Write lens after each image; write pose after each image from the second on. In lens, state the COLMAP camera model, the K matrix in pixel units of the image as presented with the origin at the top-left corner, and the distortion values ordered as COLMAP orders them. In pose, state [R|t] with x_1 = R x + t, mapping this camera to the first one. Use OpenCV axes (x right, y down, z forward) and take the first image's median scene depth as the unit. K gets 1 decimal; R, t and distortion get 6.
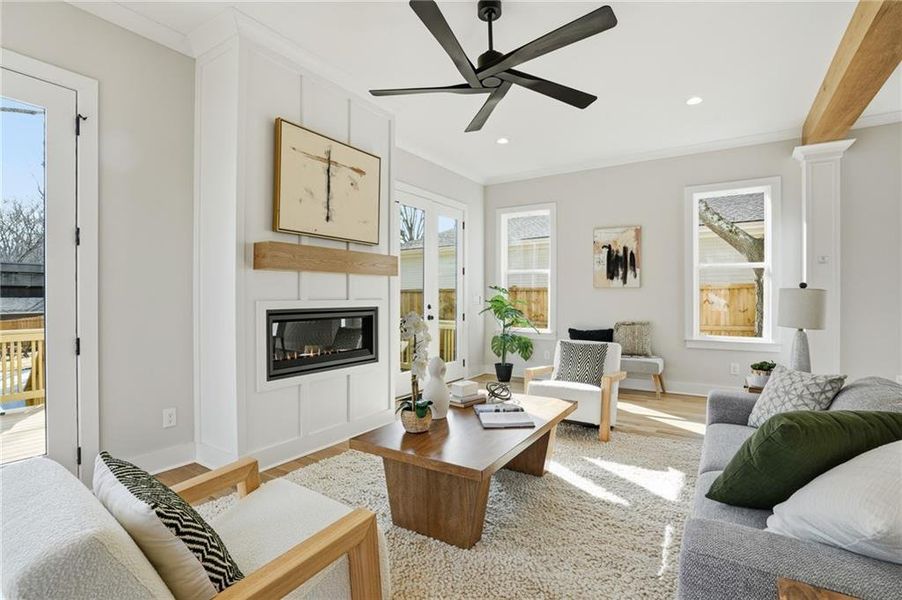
lens RADIAL K [[433.8, 0, 450.7], [0, 433.8, 293.4], [0, 0, 1]] dist [-0.038451, 0.007802]
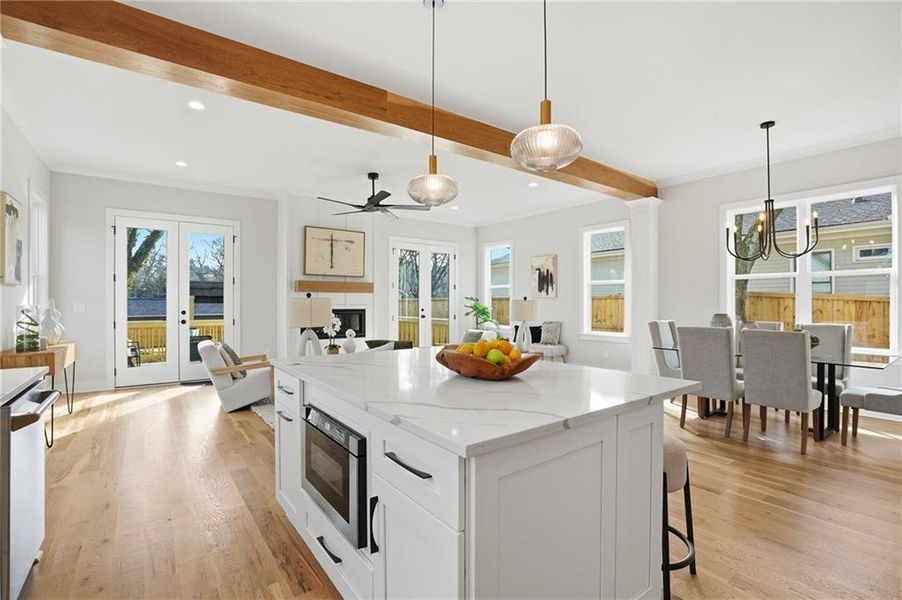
lens RADIAL K [[401.4, 0, 443.6], [0, 401.4, 302.4], [0, 0, 1]] dist [-0.030361, -0.000388]
pose [[0.930107, -0.000245, -0.367290, 0.580937], [0.002115, 0.999987, 0.004689, -0.004470], [0.367284, -0.005138, 0.930095, -0.385745]]
